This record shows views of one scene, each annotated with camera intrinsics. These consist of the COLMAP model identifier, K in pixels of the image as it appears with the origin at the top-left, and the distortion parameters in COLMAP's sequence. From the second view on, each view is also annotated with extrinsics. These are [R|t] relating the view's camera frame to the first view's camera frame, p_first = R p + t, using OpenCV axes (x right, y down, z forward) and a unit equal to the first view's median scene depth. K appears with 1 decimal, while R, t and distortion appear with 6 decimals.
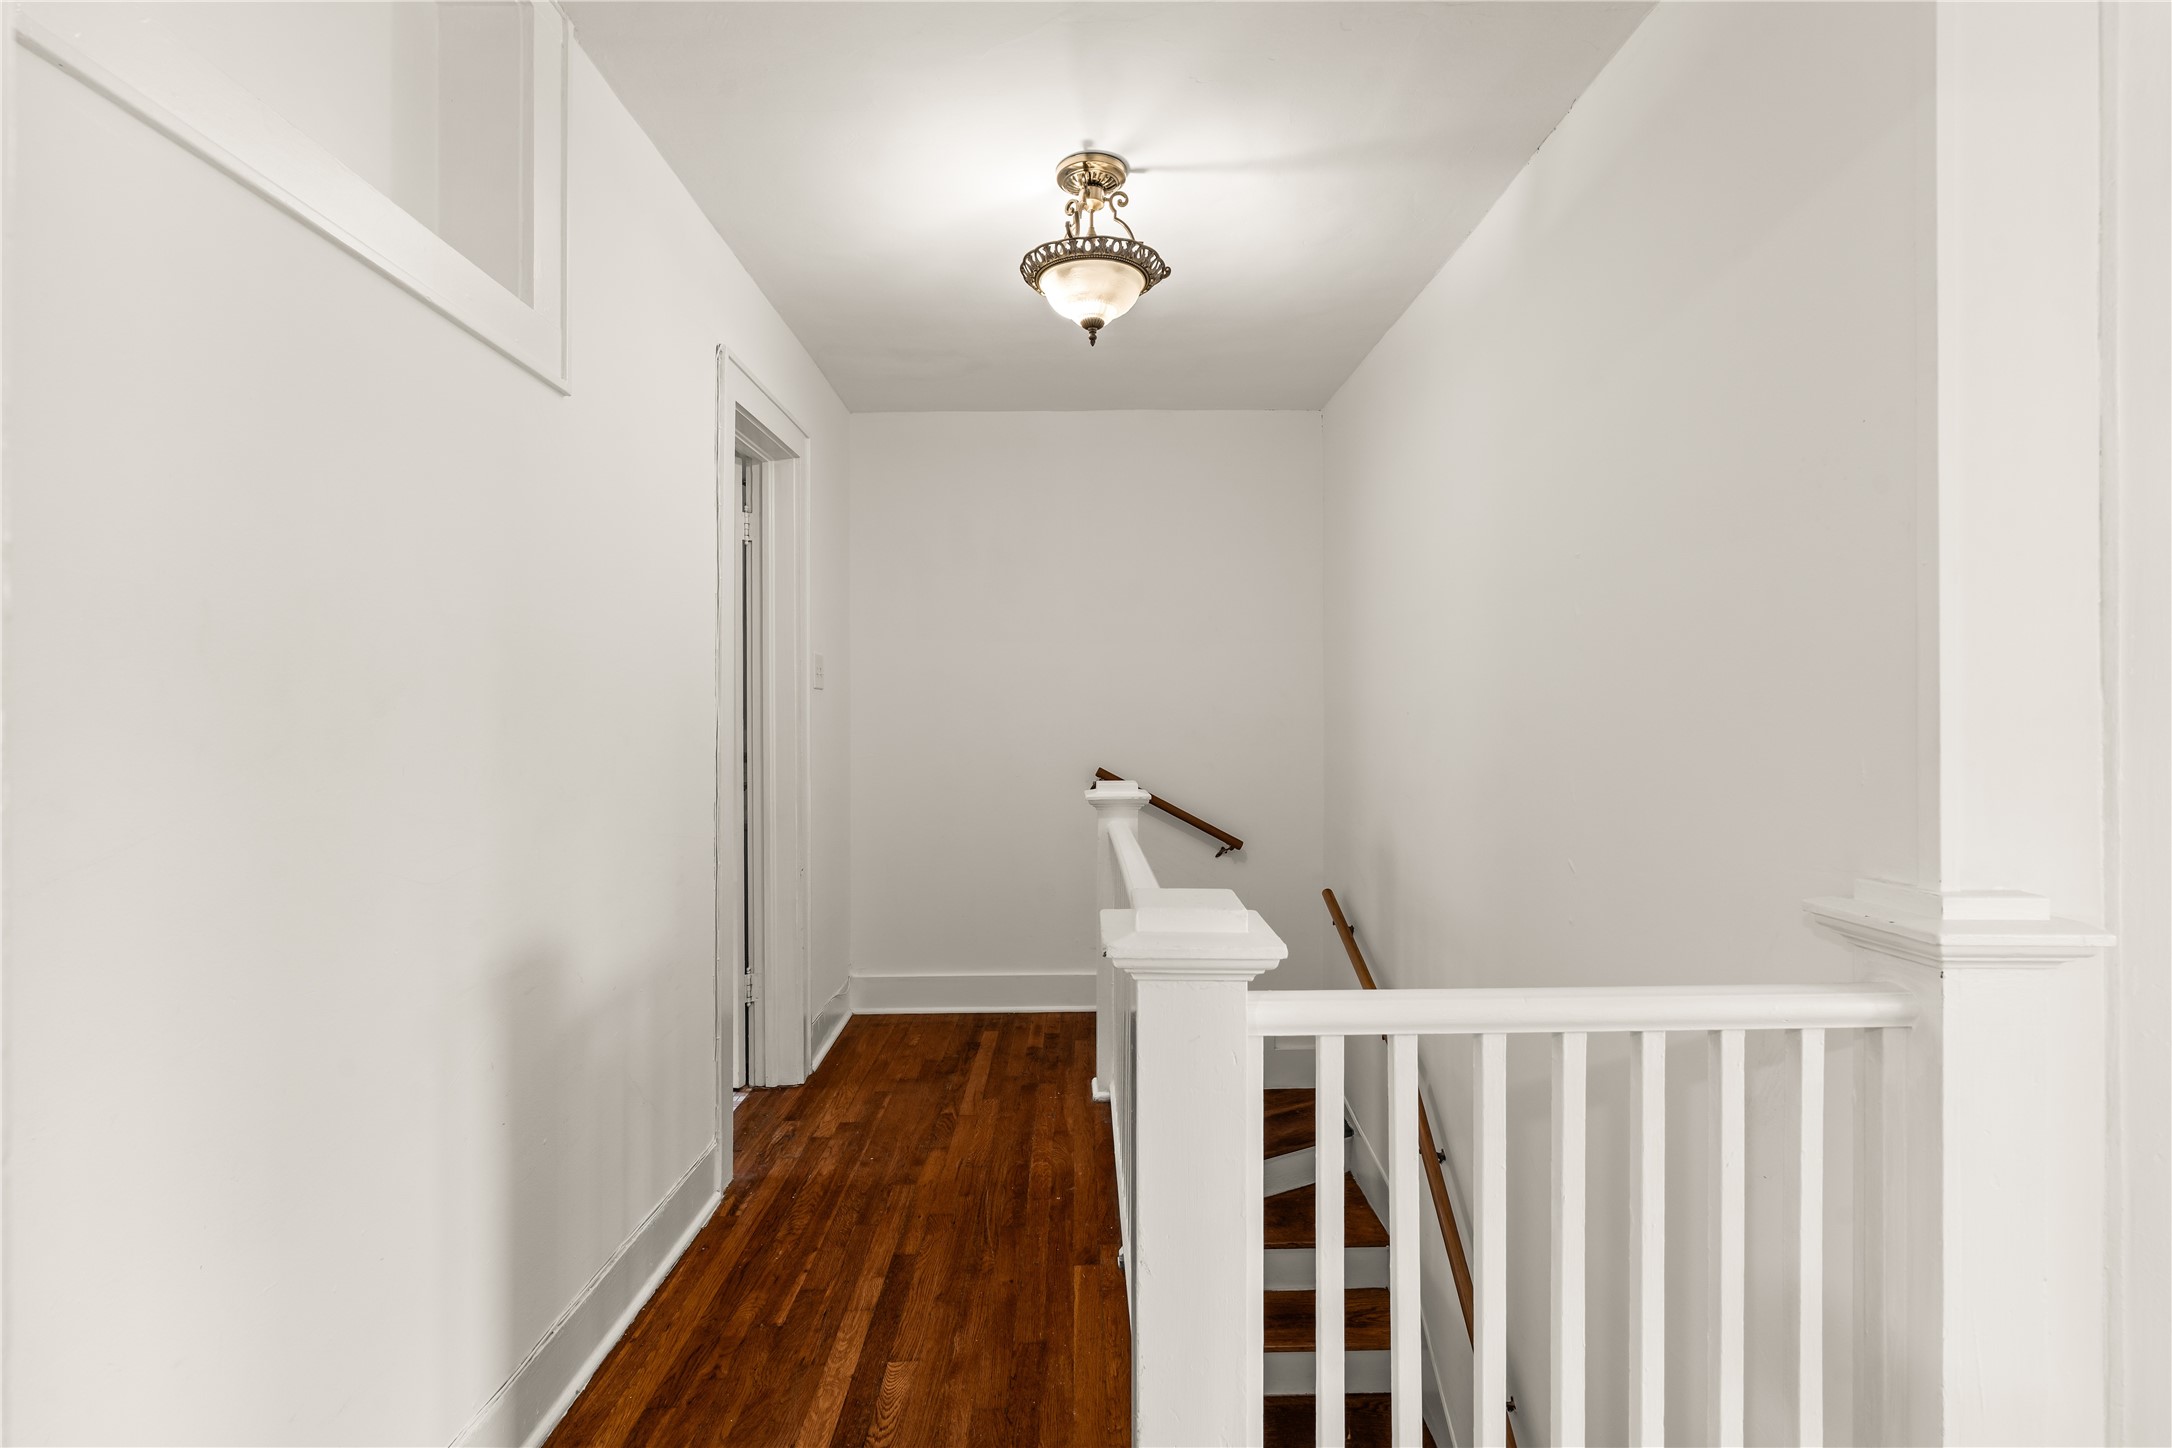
lens RADIAL K [[975.1, 0, 1082.5], [0, 975.1, 721.1], [0, 0, 1]] dist [-0.004442, -0.000383]
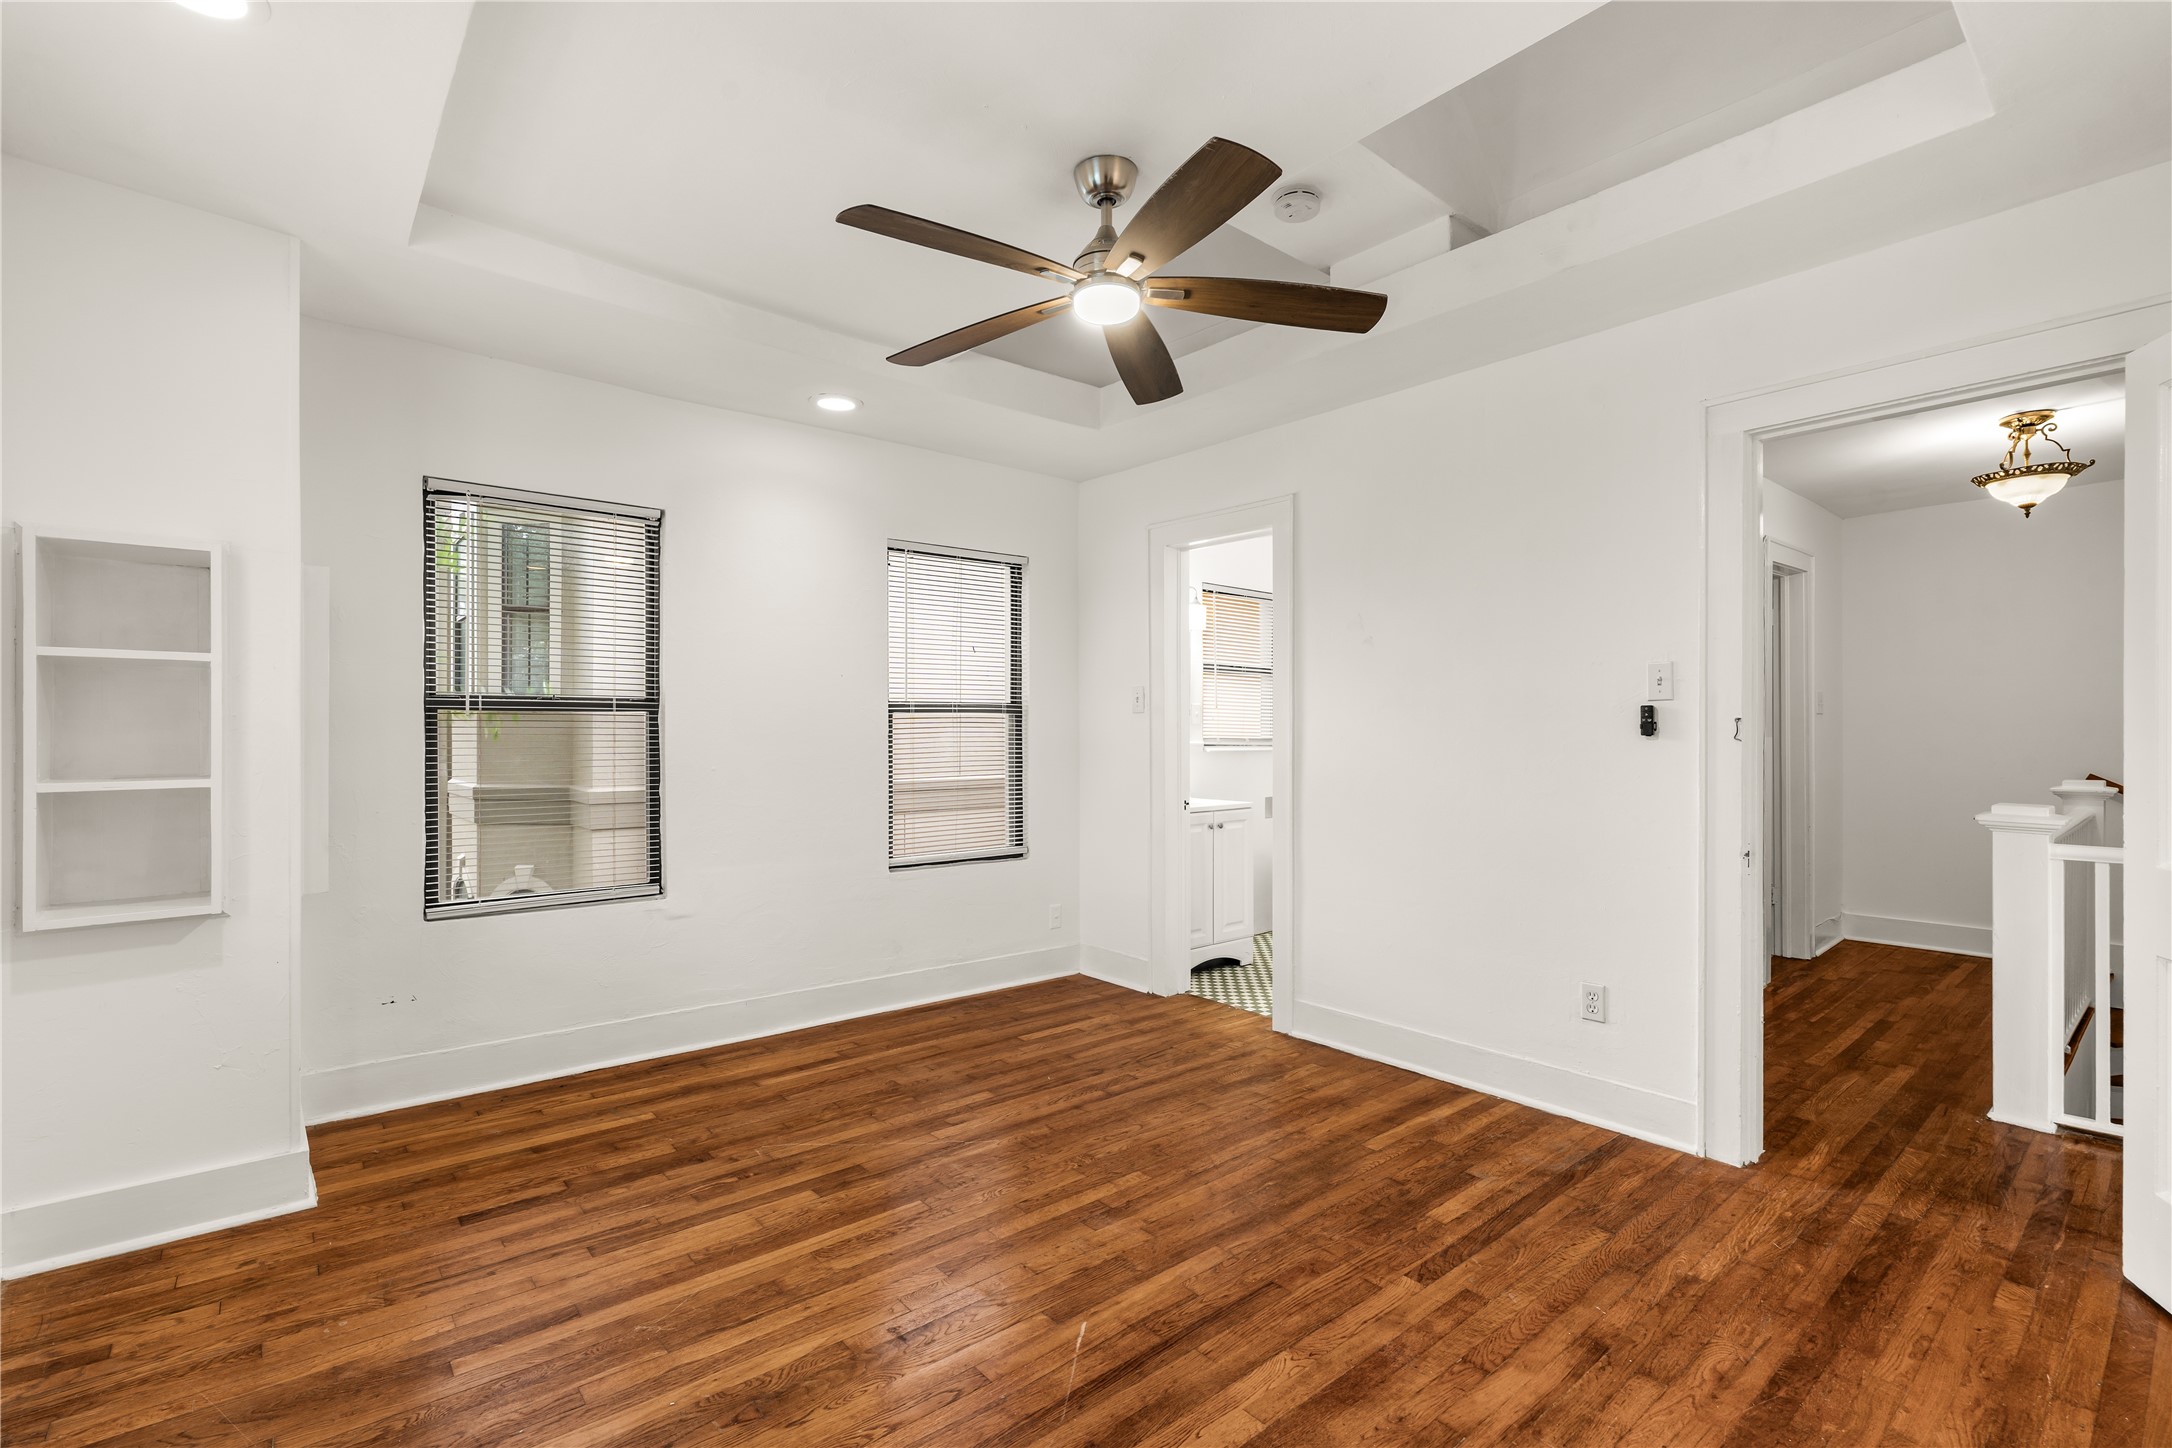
lens RADIAL K [[975.1, 0, 1082.5], [0, 975.1, 721.1], [0, 0, 1]] dist [-0.004442, -0.000383]
pose [[0.638134, -0.001777, -0.769924, 0.264666], [-0.008157, 0.999926, -0.009069, 0.001669], [0.769882, 0.012067, 0.638072, -1.372698]]
